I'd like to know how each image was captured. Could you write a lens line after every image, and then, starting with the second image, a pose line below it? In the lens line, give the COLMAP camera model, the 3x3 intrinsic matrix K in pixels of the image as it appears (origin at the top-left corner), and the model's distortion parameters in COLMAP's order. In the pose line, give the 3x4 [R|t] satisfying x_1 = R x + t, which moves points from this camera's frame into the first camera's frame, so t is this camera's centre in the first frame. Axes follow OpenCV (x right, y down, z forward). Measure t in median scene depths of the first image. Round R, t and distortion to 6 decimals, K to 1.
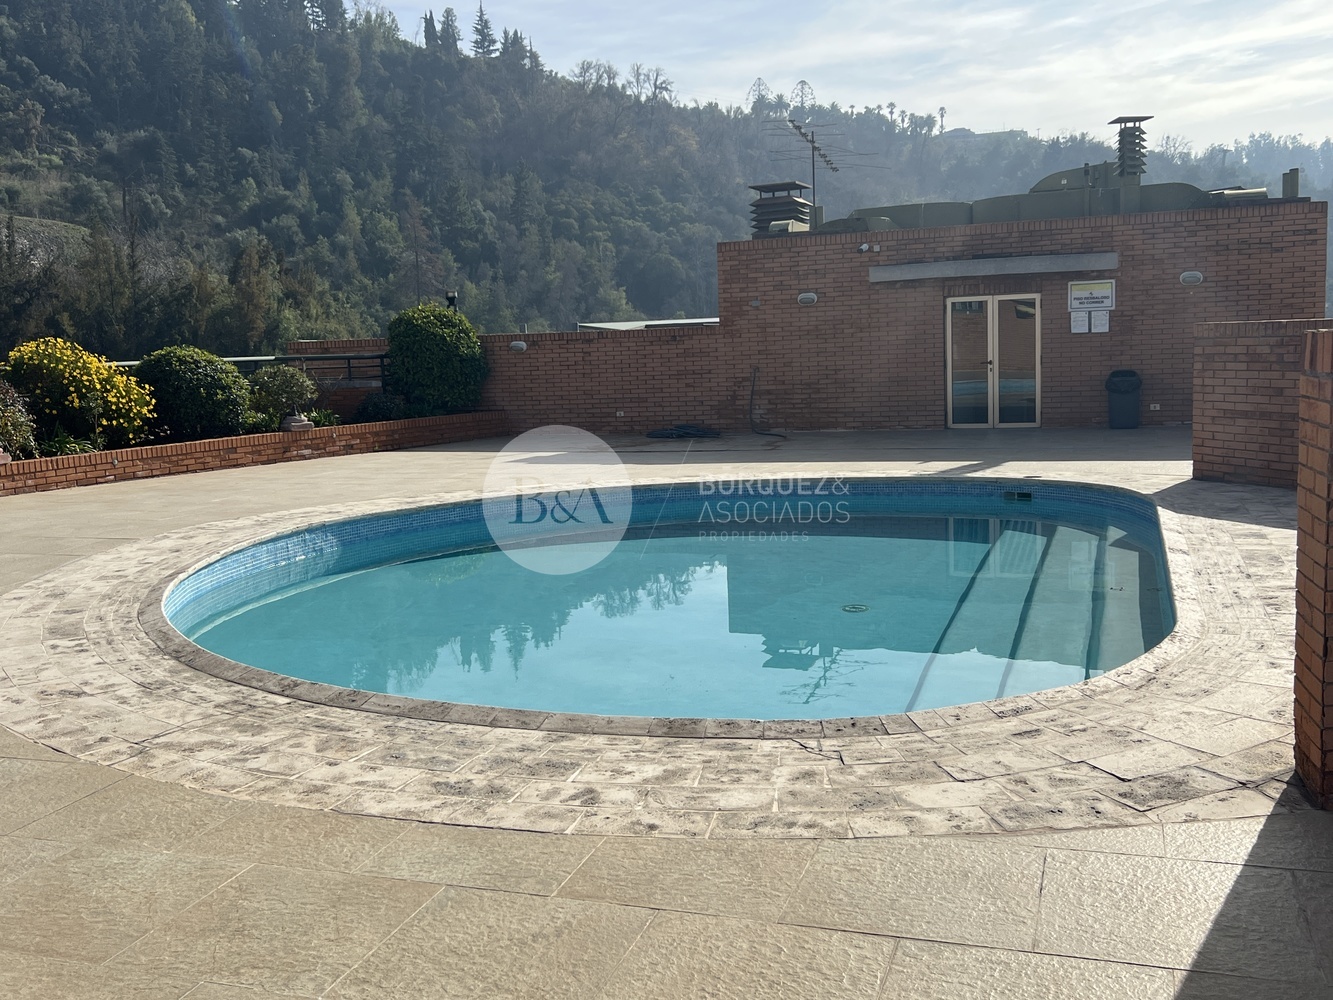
lens RADIAL K [[1278.9, 0, 658.8], [0, 1278.9, 509.5], [0, 0, 1]] dist [-0.021791, 0.000000]
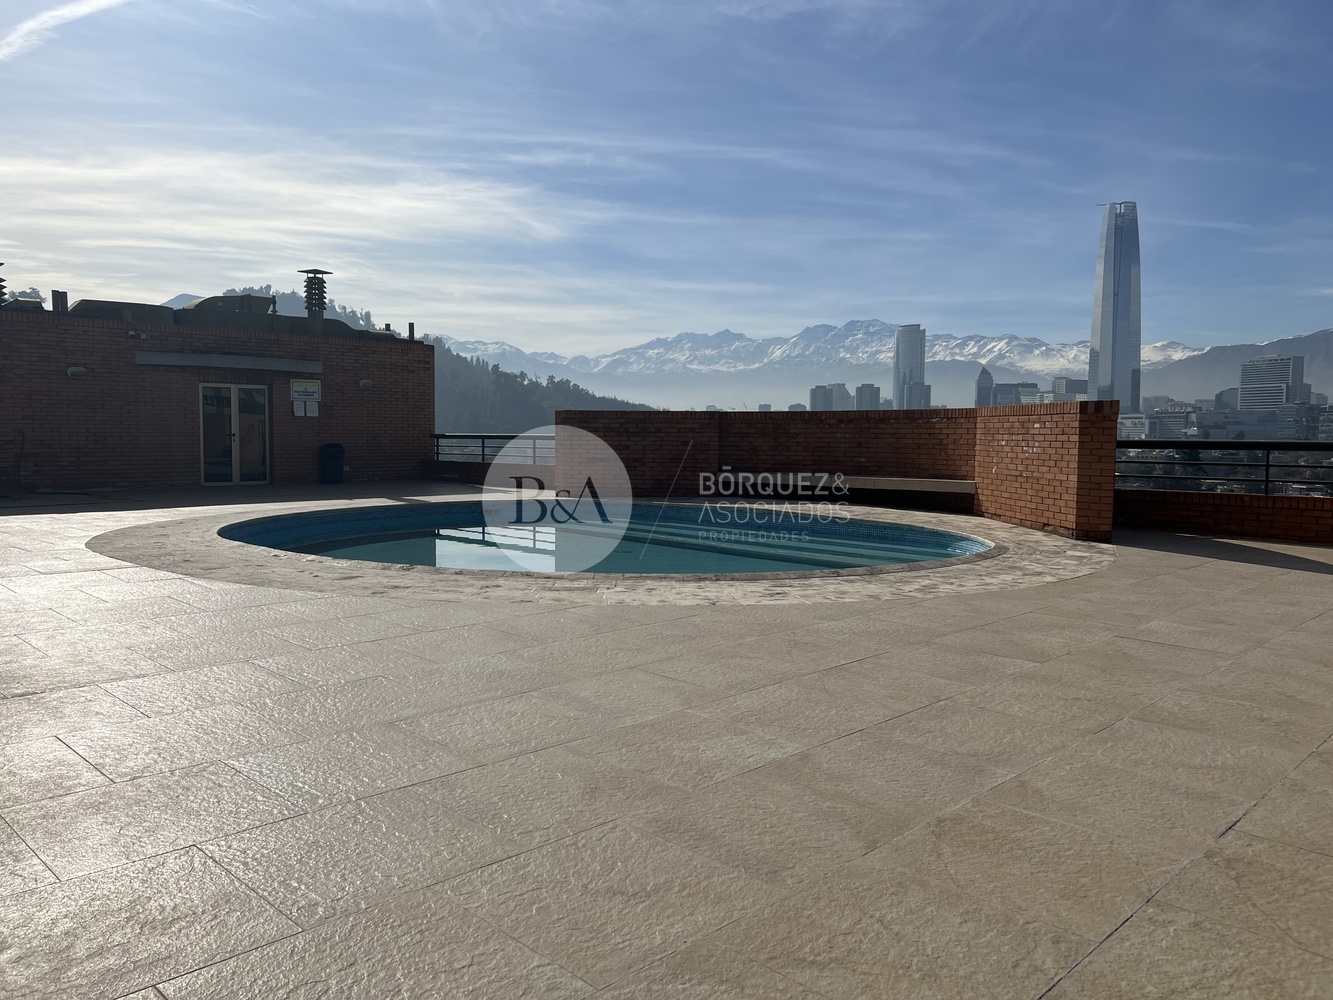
lens RADIAL K [[1012.5, 0, 662.7], [0, 1012.5, 500.3], [0, 0, 1]] dist [0.019061, -0.017055]
pose [[0.413805, -0.015594, 0.910232, -0.506575], [0.092732, 0.995375, -0.025105, 0.017624], [-0.905630, 0.094796, 0.413337, 0.184691]]
